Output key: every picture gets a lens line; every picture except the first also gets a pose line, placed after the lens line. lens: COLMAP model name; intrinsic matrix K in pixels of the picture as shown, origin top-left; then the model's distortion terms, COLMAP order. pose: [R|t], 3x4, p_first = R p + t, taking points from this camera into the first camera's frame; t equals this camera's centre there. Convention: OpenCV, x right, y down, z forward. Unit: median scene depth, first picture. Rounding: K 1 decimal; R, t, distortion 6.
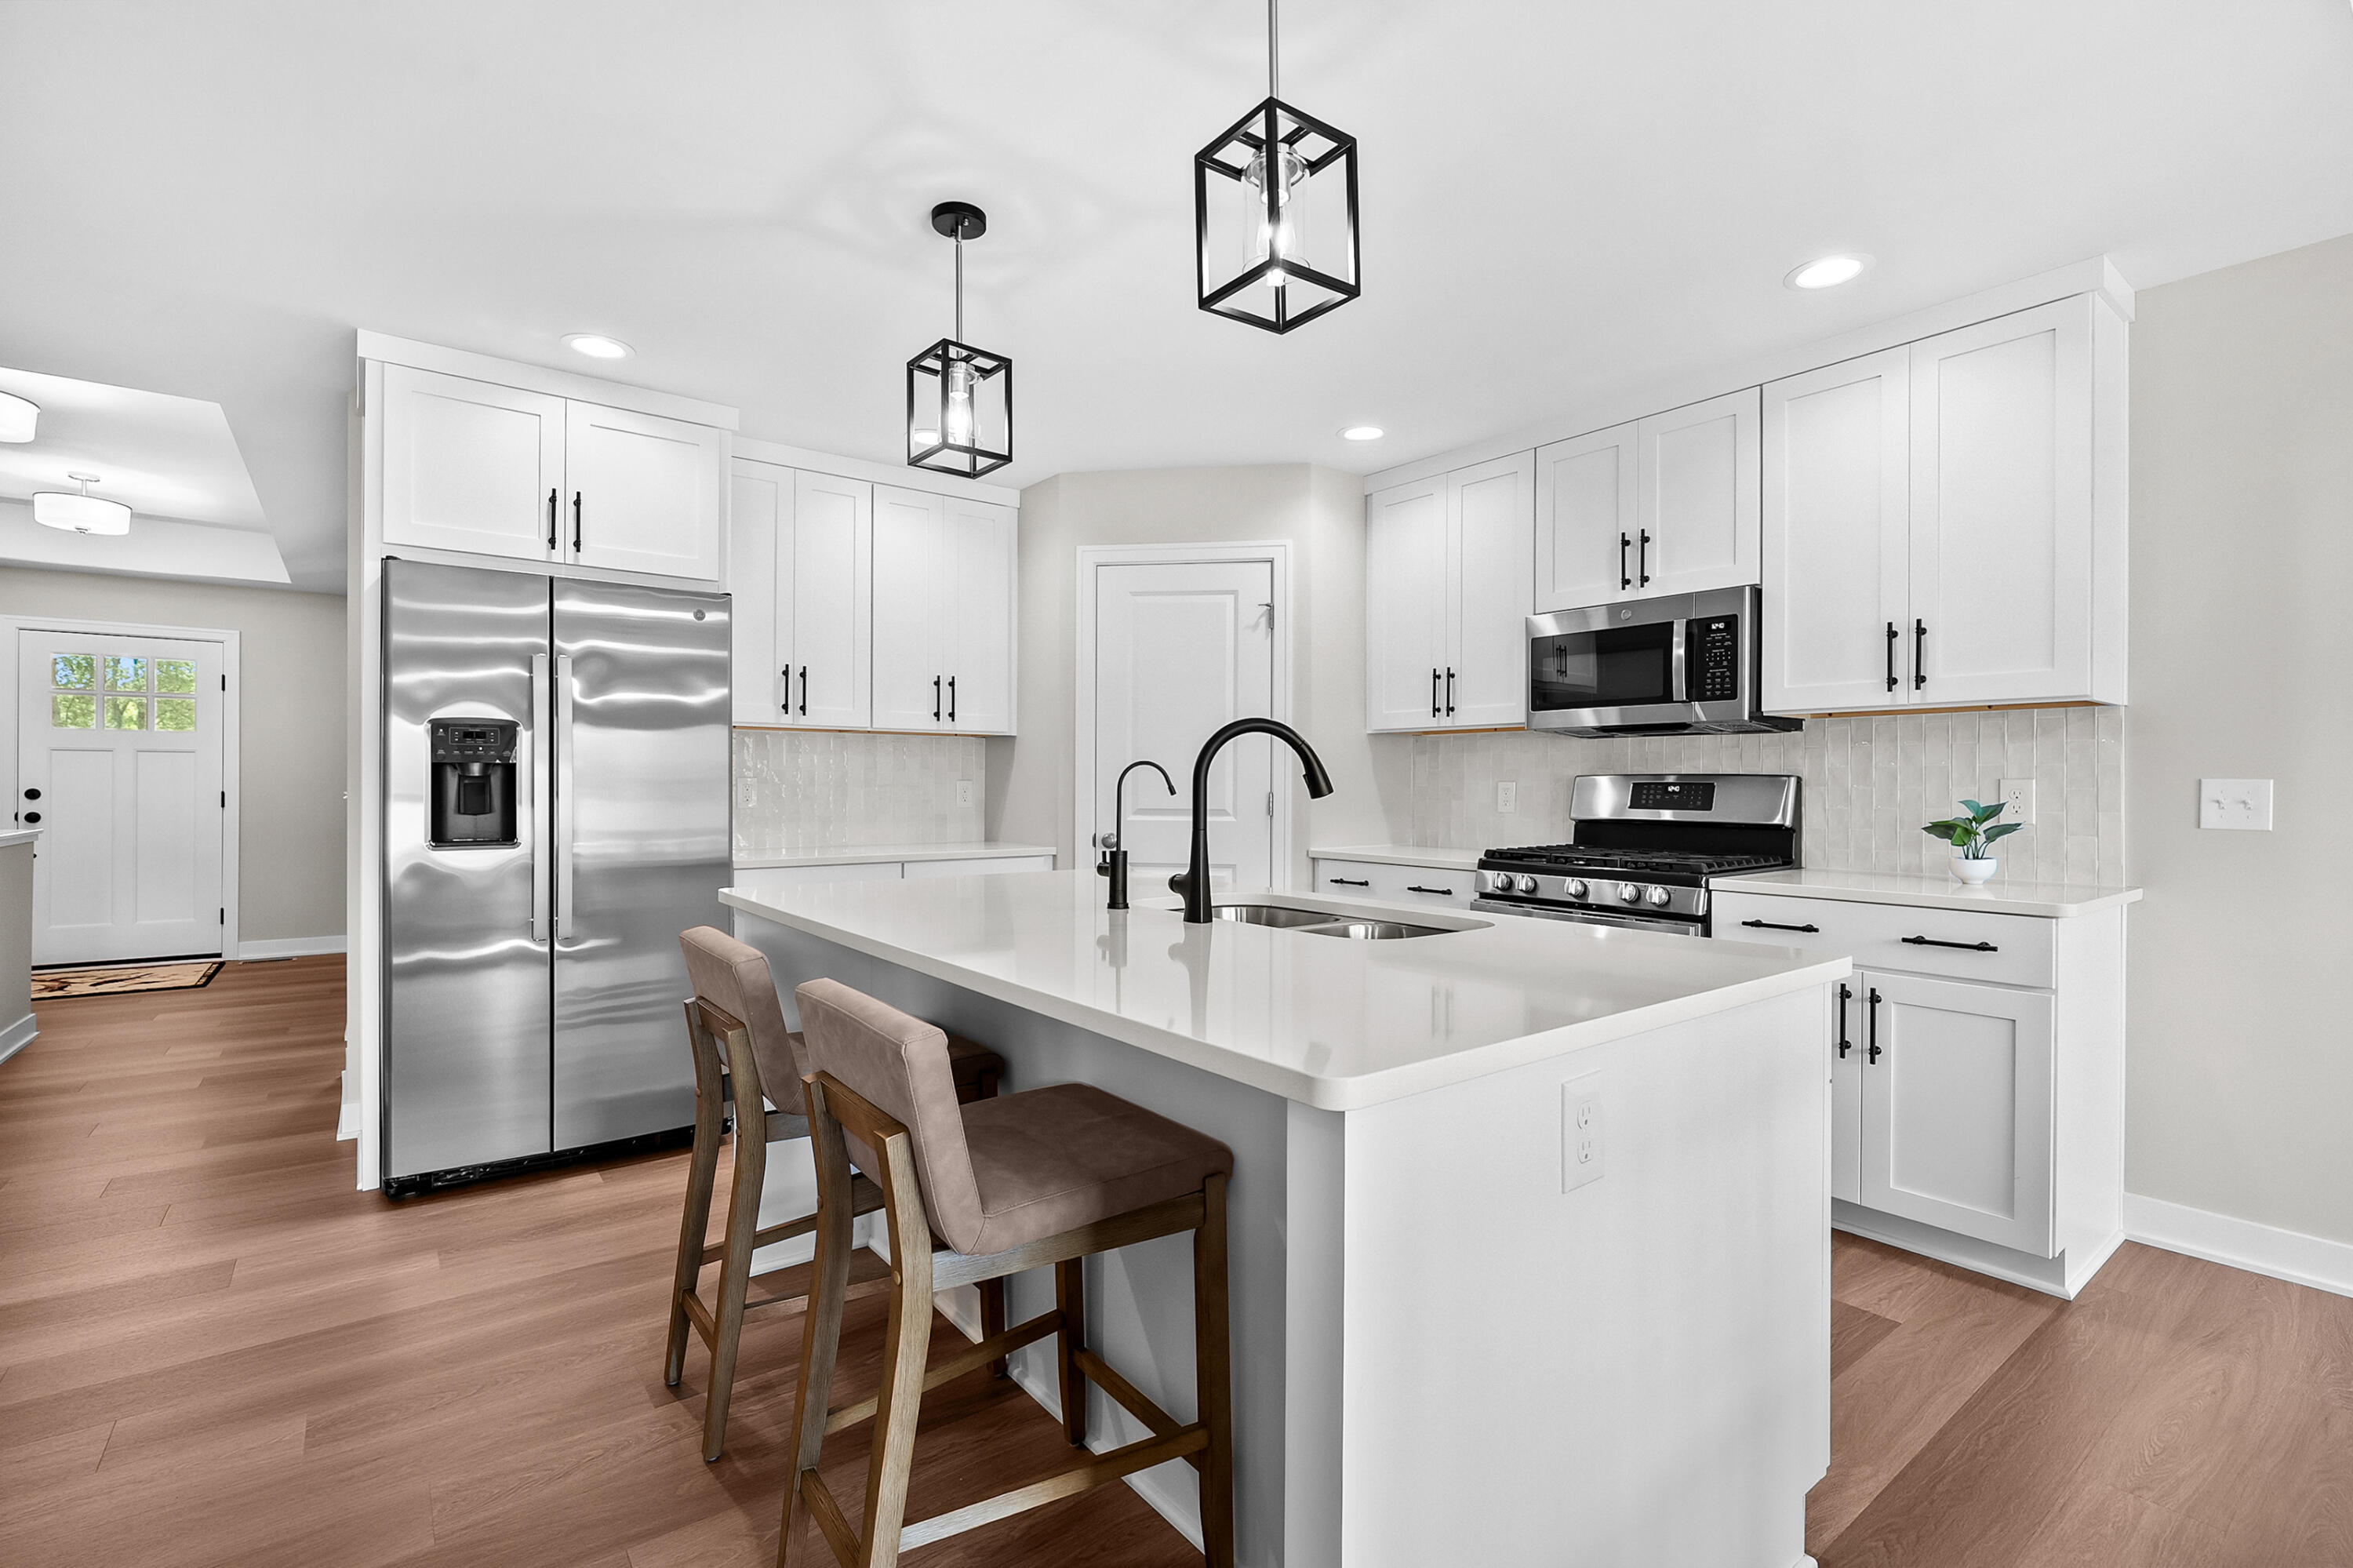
lens RADIAL K [[1064.6, 0, 1182.4], [0, 1064.6, 784.2], [0, 0, 1]] dist [-0.006758, 0.001685]
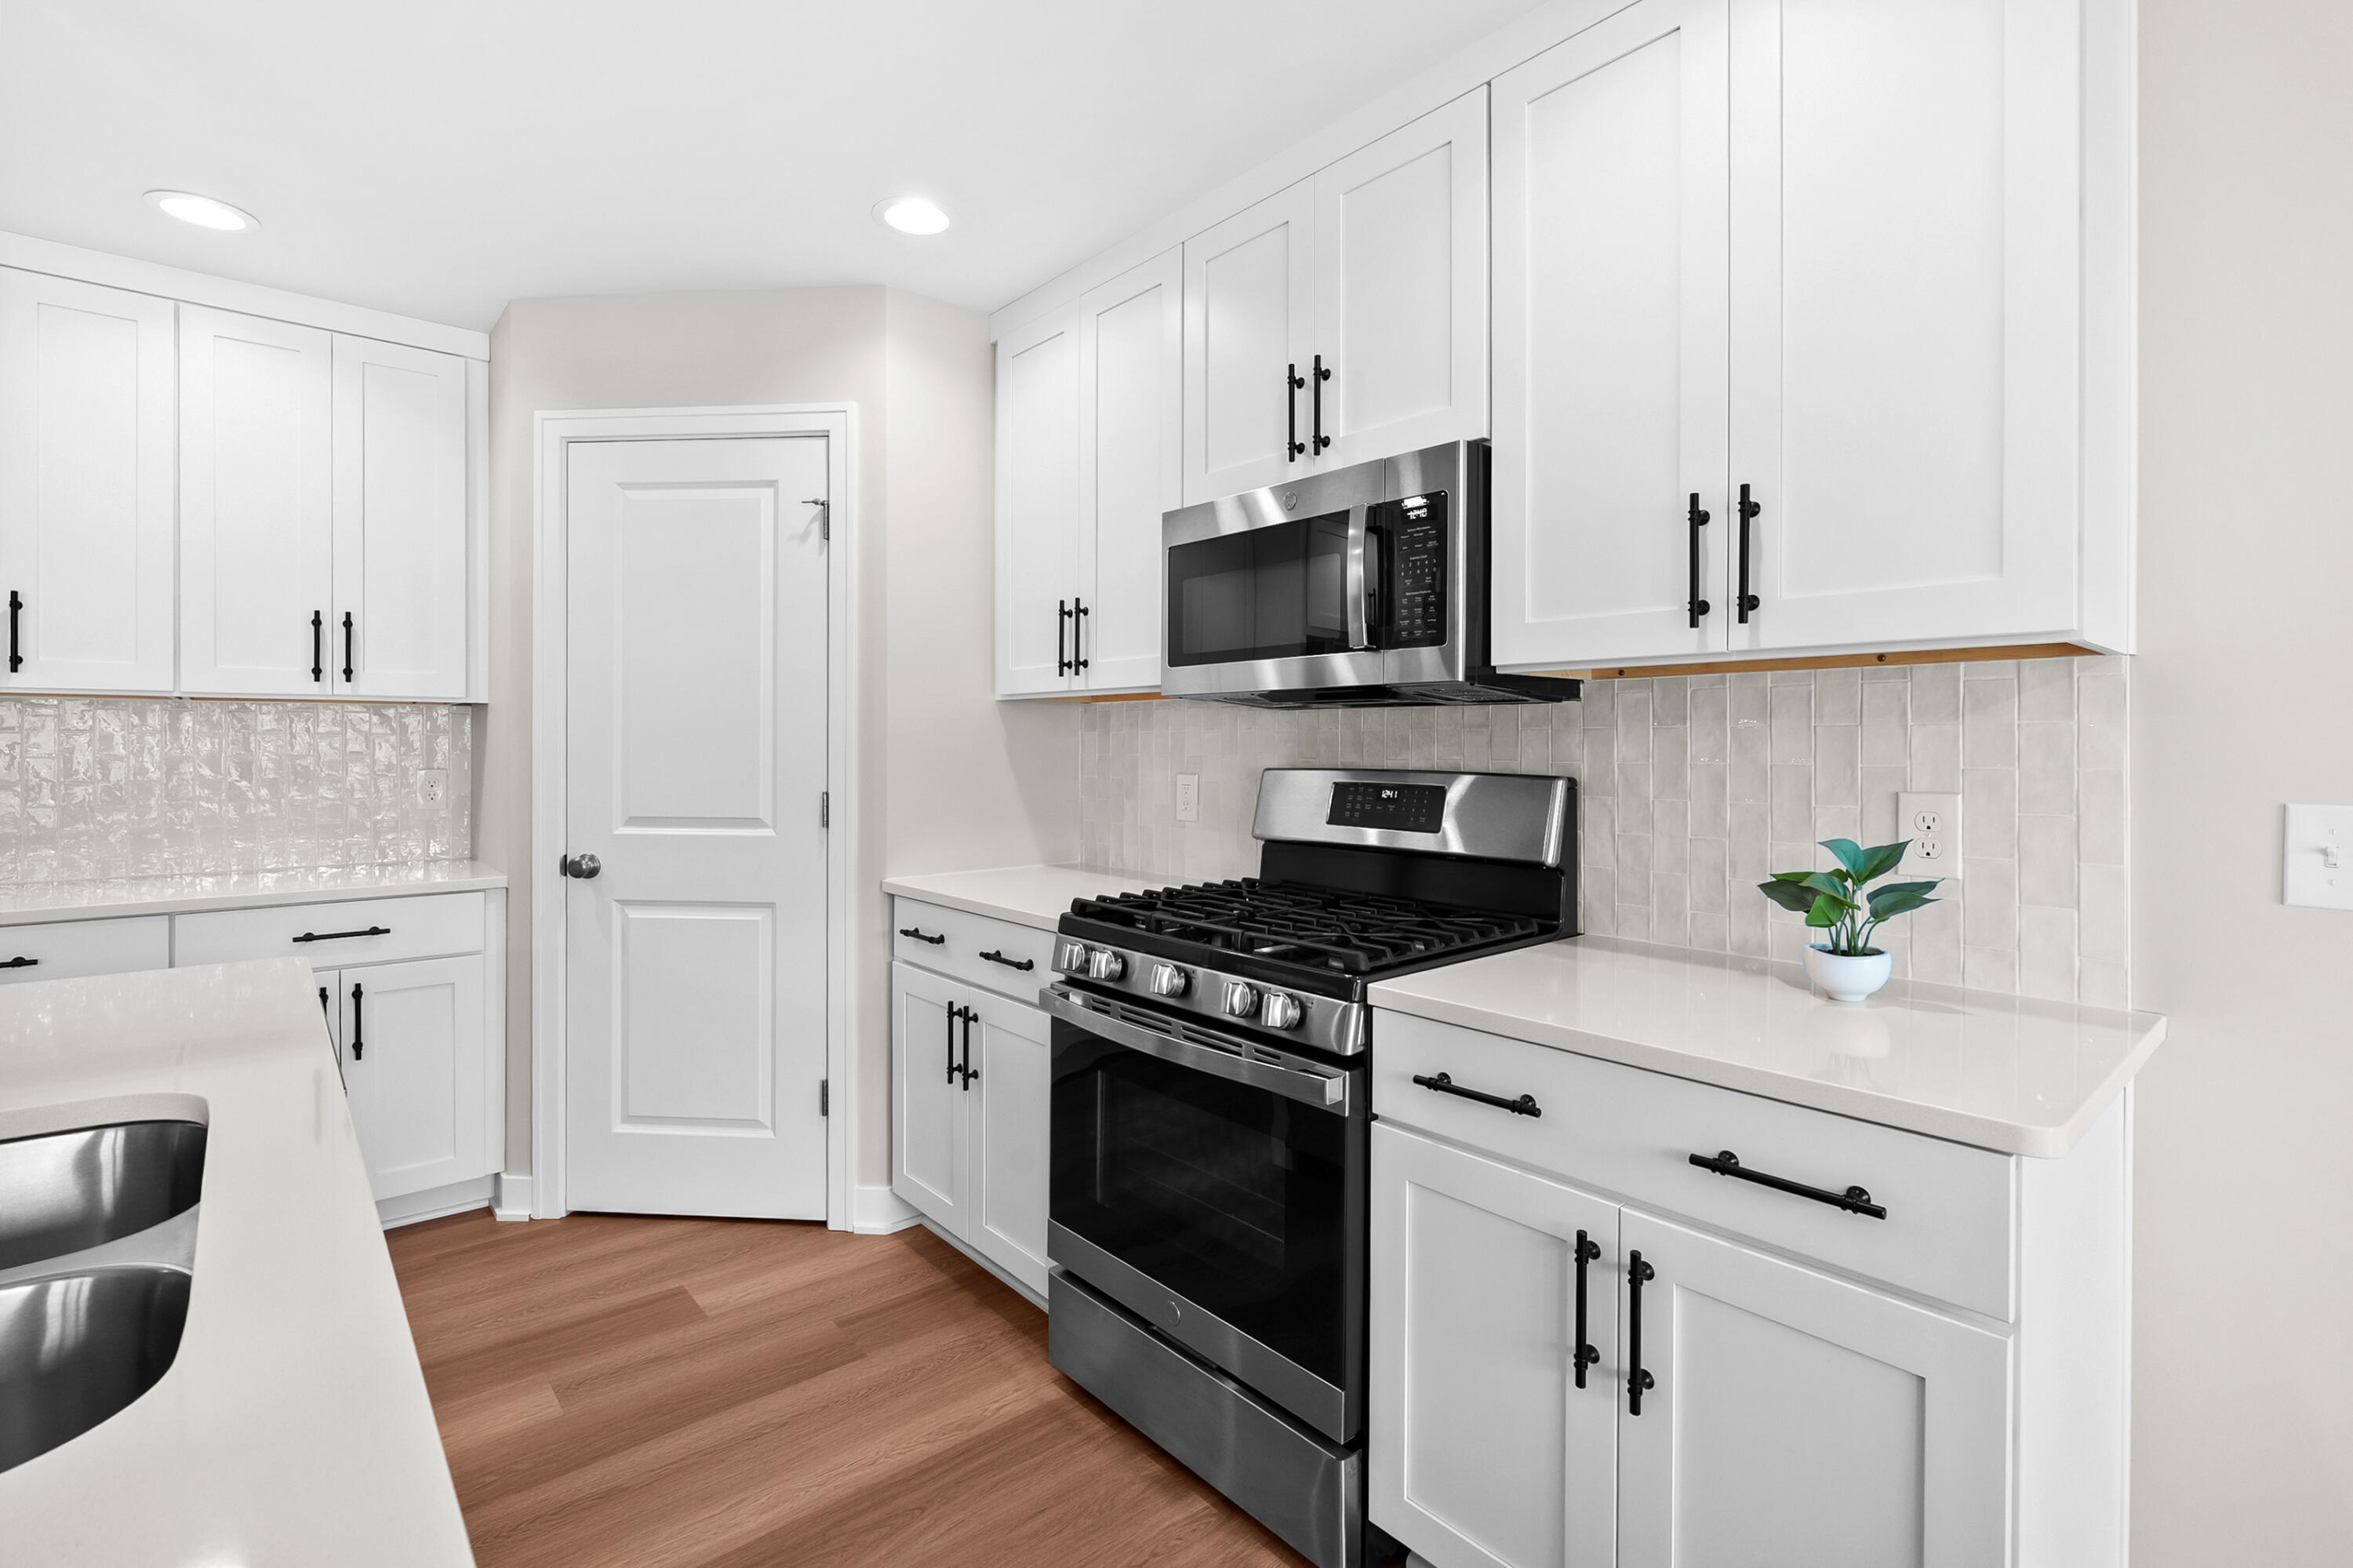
lens RADIAL K [[1064.6, 0, 1192.6], [0, 1064.6, 753.5], [0, 0, 1]] dist [-0.006758, 0.001685]
pose [[0.997827, -0.003189, 0.065816, 0.343715], [0.002612, 0.999957, 0.008853, -0.027568], [-0.065842, -0.008662, 0.997792, 0.441522]]
